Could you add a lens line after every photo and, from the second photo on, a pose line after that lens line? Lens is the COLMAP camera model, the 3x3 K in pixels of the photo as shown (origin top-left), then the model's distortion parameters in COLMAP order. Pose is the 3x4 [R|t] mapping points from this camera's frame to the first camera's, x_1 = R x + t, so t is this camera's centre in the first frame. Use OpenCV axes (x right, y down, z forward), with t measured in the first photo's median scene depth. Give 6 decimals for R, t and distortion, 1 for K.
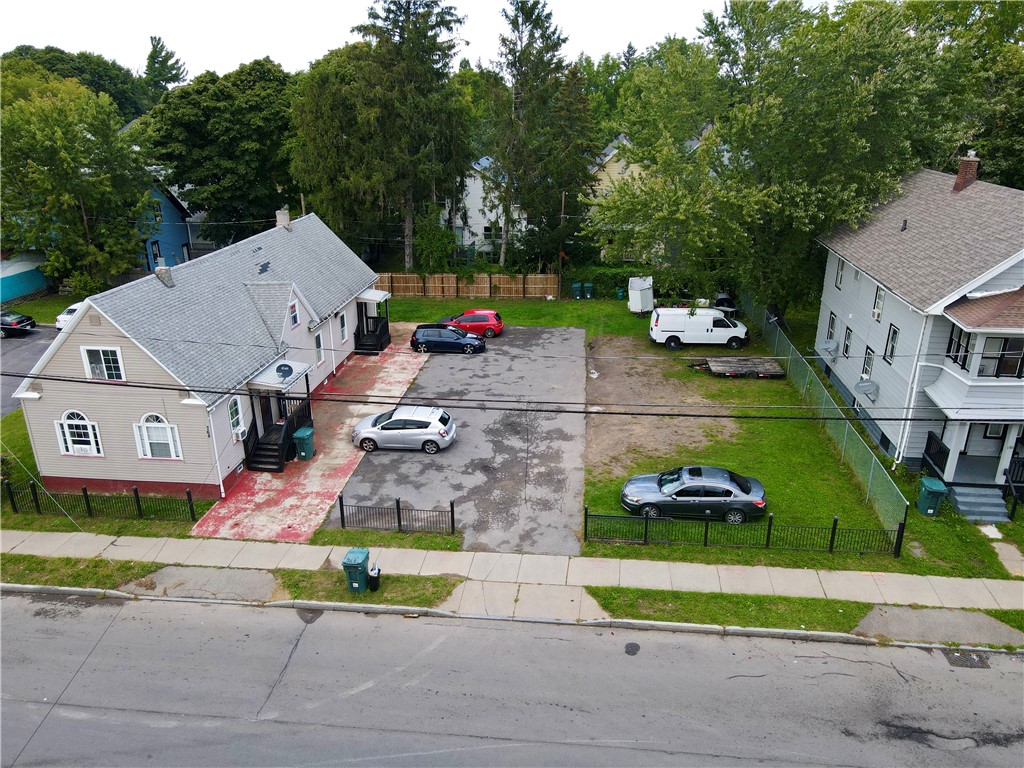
lens RADIAL K [[754.4, 0, 517.9], [0, 754.4, 387.2], [0, 0, 1]] dist [0.006865, 0.011756]
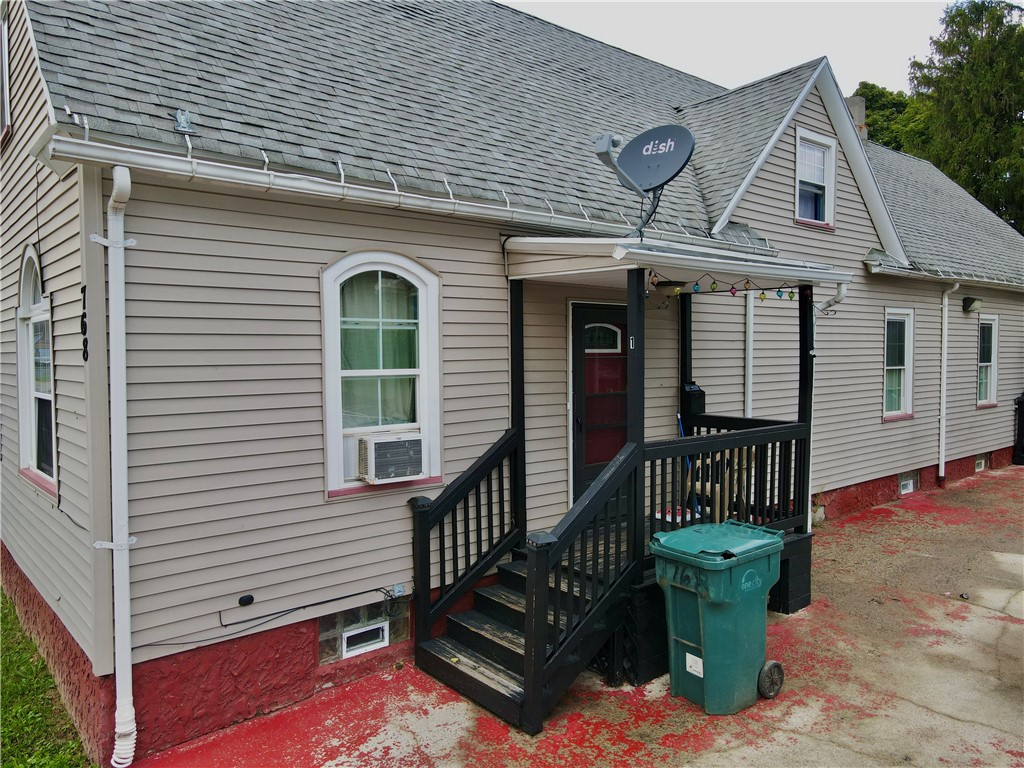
lens RADIAL K [[754.4, 0, 510.9], [0, 754.4, 387.5], [0, 0, 1]] dist [0.006865, 0.011756]
pose [[0.722769, 0.028615, -0.690497, -0.218592], [-0.241376, 0.946671, -0.213426, 0.082869], [0.647567, 0.320927, 0.691132, 0.919504]]
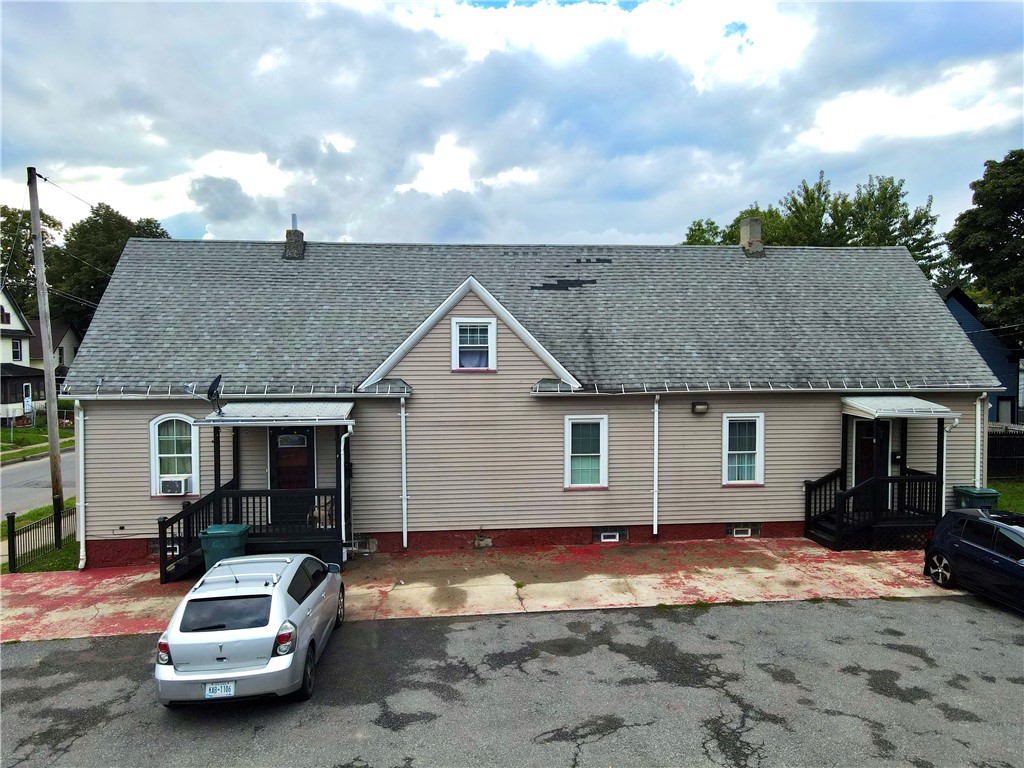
lens RADIAL K [[754.4, 0, 509.8], [0, 754.4, 392.0], [0, 0, 1]] dist [0.006865, 0.011756]
pose [[0.200578, 0.047824, -0.978510, 0.231671], [-0.346035, 0.937886, -0.025092, -0.078051], [0.916531, 0.343632, 0.204668, 1.140575]]
